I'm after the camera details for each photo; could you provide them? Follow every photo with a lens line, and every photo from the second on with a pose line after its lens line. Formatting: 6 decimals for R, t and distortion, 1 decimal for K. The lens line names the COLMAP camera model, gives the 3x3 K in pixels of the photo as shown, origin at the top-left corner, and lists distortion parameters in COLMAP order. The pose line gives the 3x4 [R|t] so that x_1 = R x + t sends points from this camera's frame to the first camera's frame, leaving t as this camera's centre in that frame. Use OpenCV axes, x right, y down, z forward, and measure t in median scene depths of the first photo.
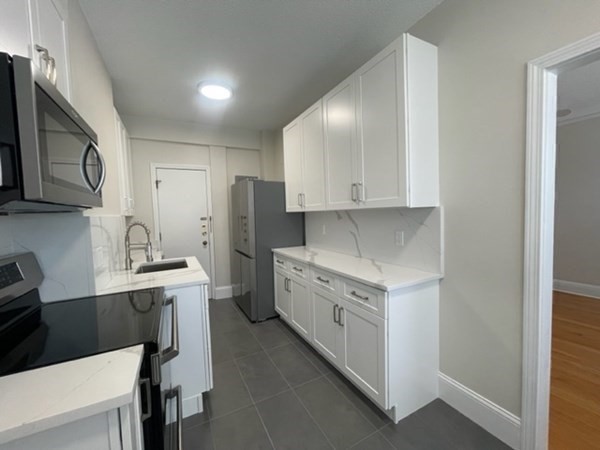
lens RADIAL K [[243.7, 0, 299.0], [0, 243.7, 225.1], [0, 0, 1]] dist [-0.005870, 0.001871]
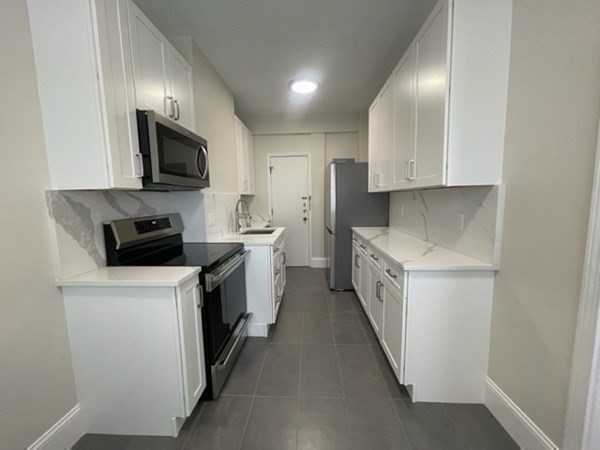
lens RADIAL K [[243.7, 0, 299.1], [0, 243.7, 225.3], [0, 0, 1]] dist [-0.005870, 0.001871]
pose [[0.862860, 0.071464, -0.500366, 0.286977], [-0.034092, 0.995929, 0.083450, 0.010771], [0.504292, -0.054947, 0.861783, -0.044539]]
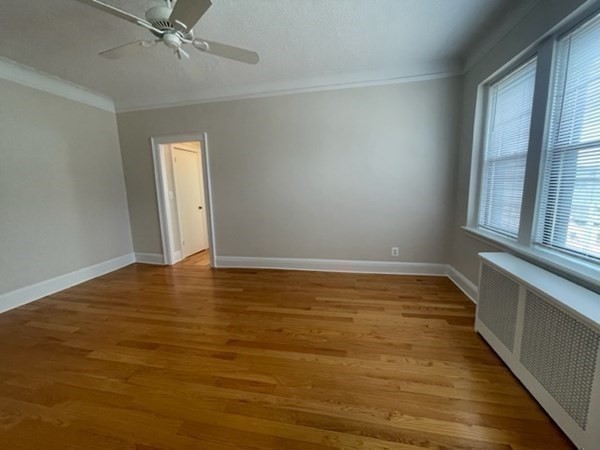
lens RADIAL K [[243.7, 0, 299.2], [0, 243.7, 225.6], [0, 0, 1]] dist [-0.005870, 0.001871]
pose [[0.640608, -0.108251, 0.760200, 0.615049], [0.043223, 0.993527, 0.105053, -0.016369], [-0.766651, -0.034440, 0.641140, 0.425080]]
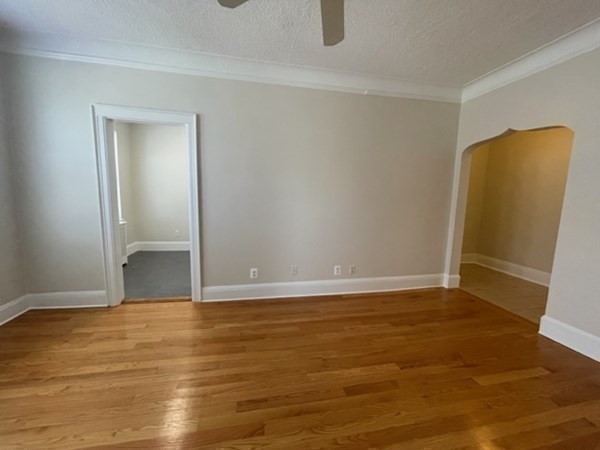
lens RADIAL K [[243.7, 0, 296.8], [0, 243.7, 223.3], [0, 0, 1]] dist [-0.005870, 0.001871]
pose [[-0.280363, 0.144430, -0.948966, 1.533110], [-0.065111, 0.983477, 0.168919, -0.092584], [0.957683, 0.109147, -0.266326, 1.359464]]
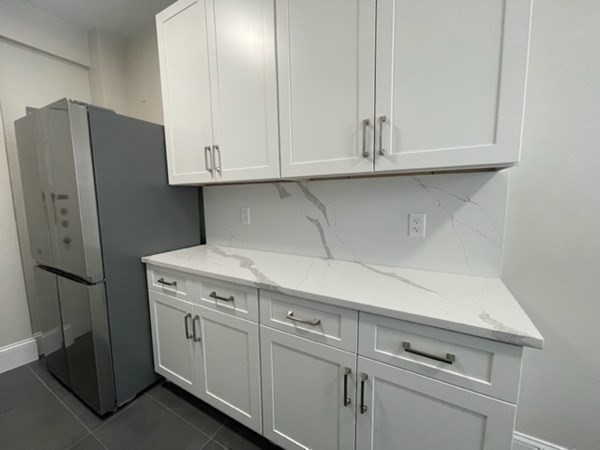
lens RADIAL K [[243.7, 0, 299.0], [0, 243.7, 225.0], [0, 0, 1]] dist [-0.005870, 0.001871]
pose [[0.841464, -0.045382, 0.538403, -0.137003], [0.017175, 0.998209, 0.057296, 0.010352], [-0.540039, -0.038965, 0.840737, 0.525746]]
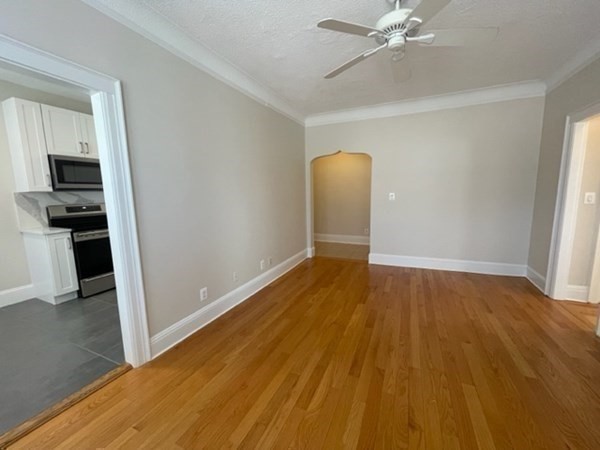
lens RADIAL K [[243.7, 0, 298.3], [0, 243.7, 225.2], [0, 0, 1]] dist [-0.005870, 0.001871]
pose [[0.609706, 0.129431, -0.781988, 1.470245], [-0.042264, 0.990483, 0.130987, -0.059966], [0.791500, -0.046814, 0.609374, 0.521417]]
